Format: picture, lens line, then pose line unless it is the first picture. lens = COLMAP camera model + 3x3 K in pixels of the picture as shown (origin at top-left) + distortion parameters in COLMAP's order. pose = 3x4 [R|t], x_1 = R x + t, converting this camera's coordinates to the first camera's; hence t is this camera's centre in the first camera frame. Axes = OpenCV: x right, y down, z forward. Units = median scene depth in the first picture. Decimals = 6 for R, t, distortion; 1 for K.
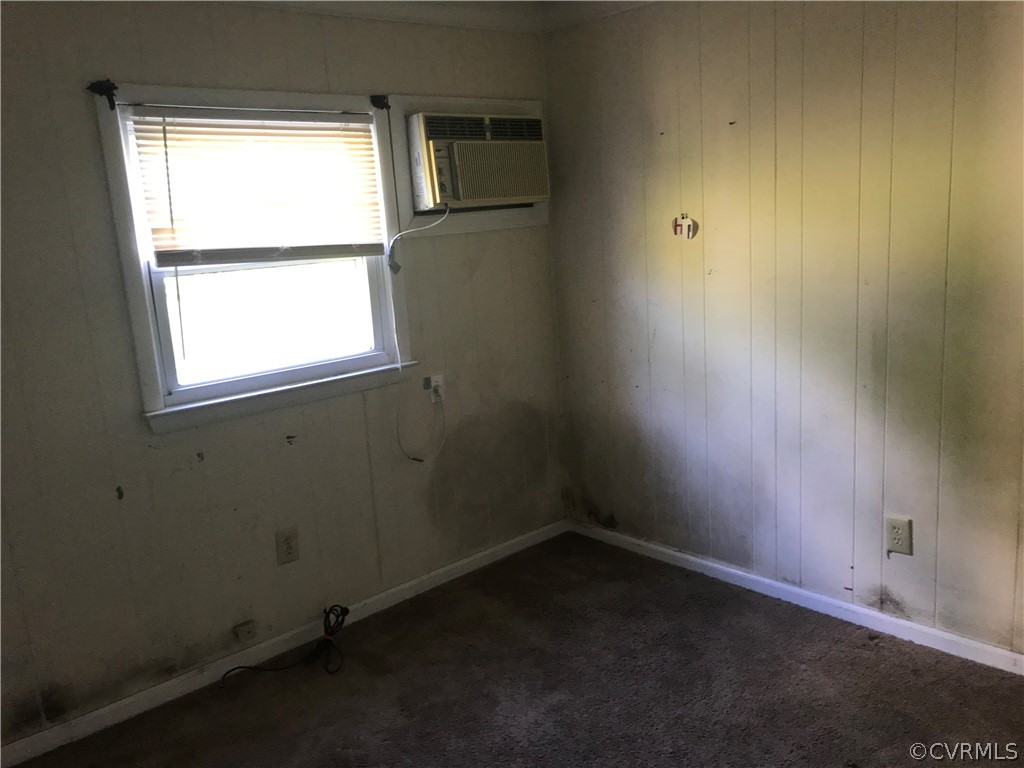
lens RADIAL K [[839.1, 0, 512.0], [0, 839.1, 384.0], [0, 0, 1]] dist [0.059090, -0.082129]
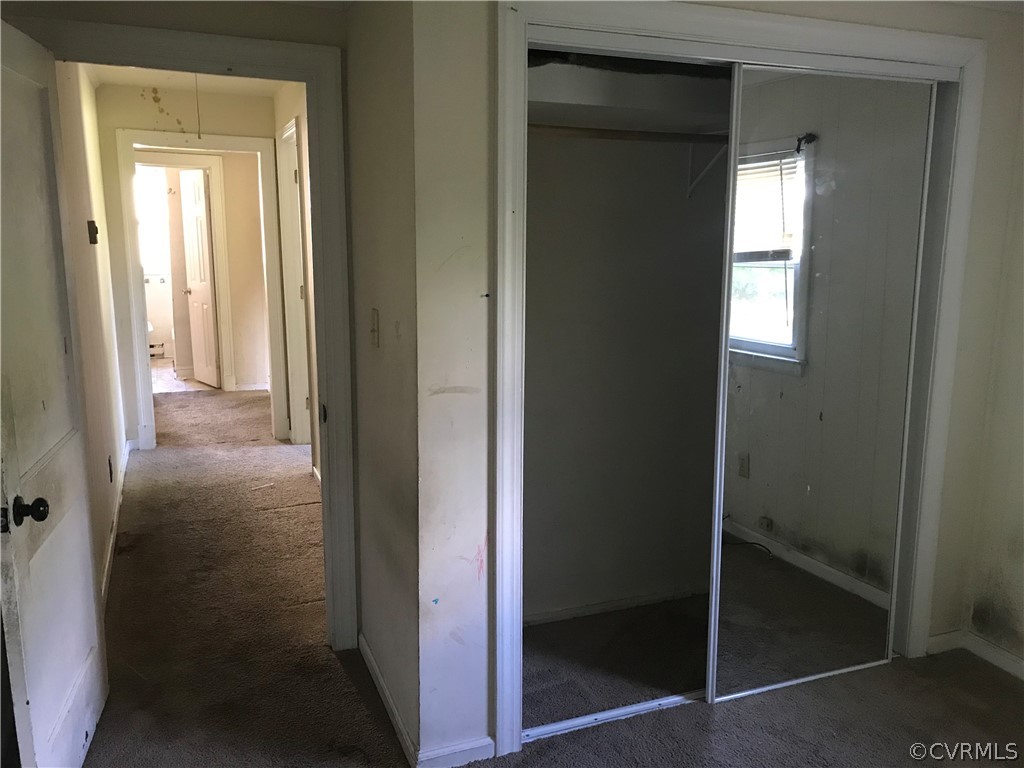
lens RADIAL K [[839.1, 0, 512.0], [0, 839.1, 384.0], [0, 0, 1]] dist [0.059090, -0.082129]
pose [[-0.331624, 0.224400, -0.916335, 1.170887], [-0.164533, 0.942657, 0.290391, -0.292662], [0.928953, 0.247068, -0.275687, 1.049891]]
